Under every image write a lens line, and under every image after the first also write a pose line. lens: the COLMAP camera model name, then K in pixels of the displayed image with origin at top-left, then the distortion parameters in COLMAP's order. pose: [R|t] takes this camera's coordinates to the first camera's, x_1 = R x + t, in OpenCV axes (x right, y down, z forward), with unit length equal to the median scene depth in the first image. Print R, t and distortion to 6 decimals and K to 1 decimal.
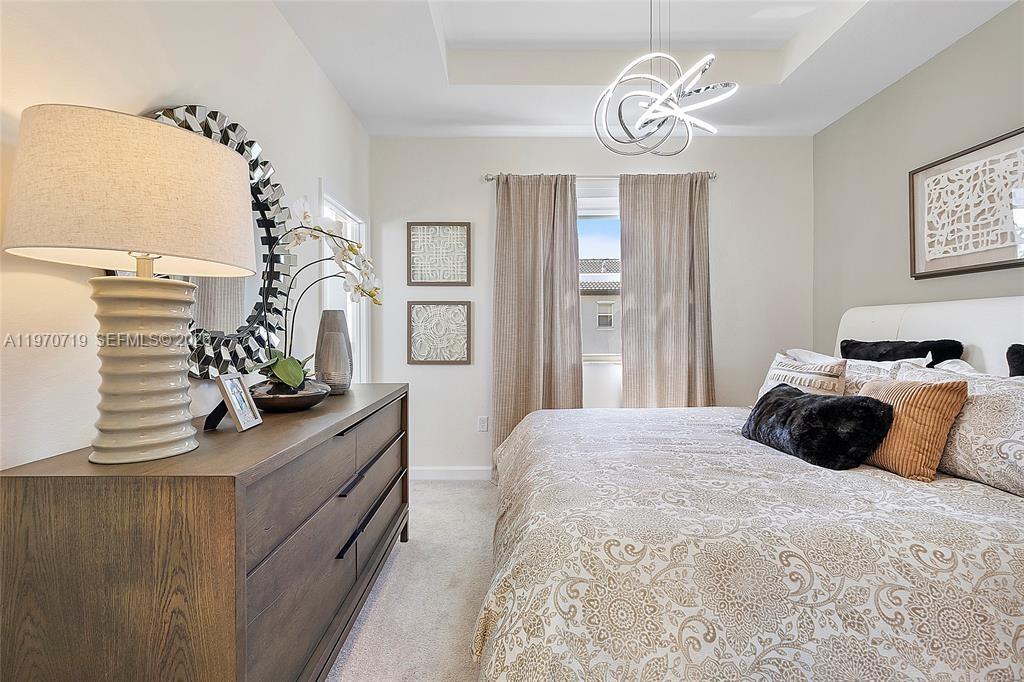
lens RADIAL K [[437.0, 0, 514.8], [0, 437.0, 333.1], [0, 0, 1]] dist [-0.007499, -0.000006]
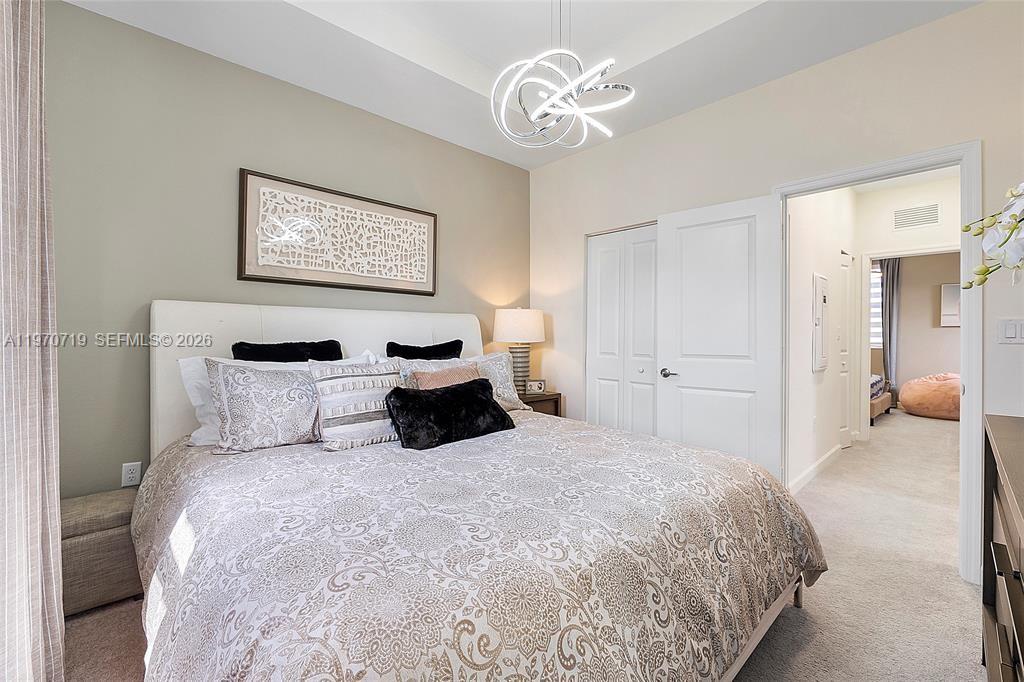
lens RADIAL K [[462.1, 0, 508.7], [0, 462.1, 342.9], [0, 0, 1]] dist [0.003597, 0.000417]
pose [[-0.692104, 0.001628, 0.721796, -0.288045], [0.008011, 0.999953, 0.005426, 0.020597], [-0.721754, 0.009537, -0.692084, 1.485311]]
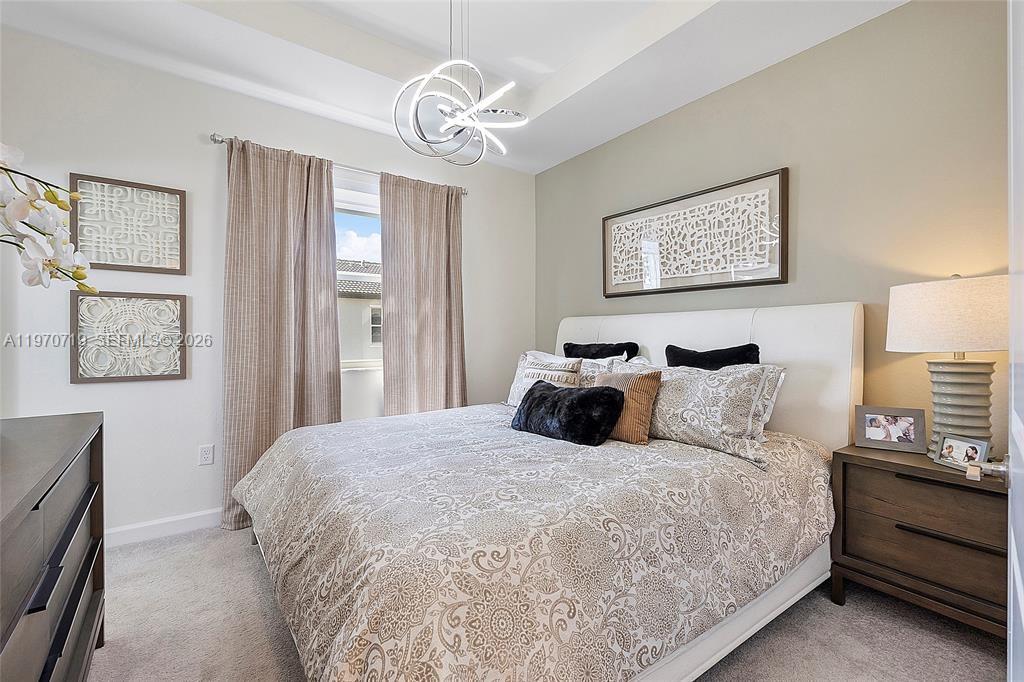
lens RADIAL K [[437.0, 0, 517.5], [0, 437.0, 337.3], [0, 0, 1]] dist [-0.007499, -0.000006]
pose [[0.803613, 0.000104, 0.595152, -0.127847], [0.000298, 1.000000, -0.000577, 0.000159], [-0.595152, 0.000641, 0.803613, 0.077885]]
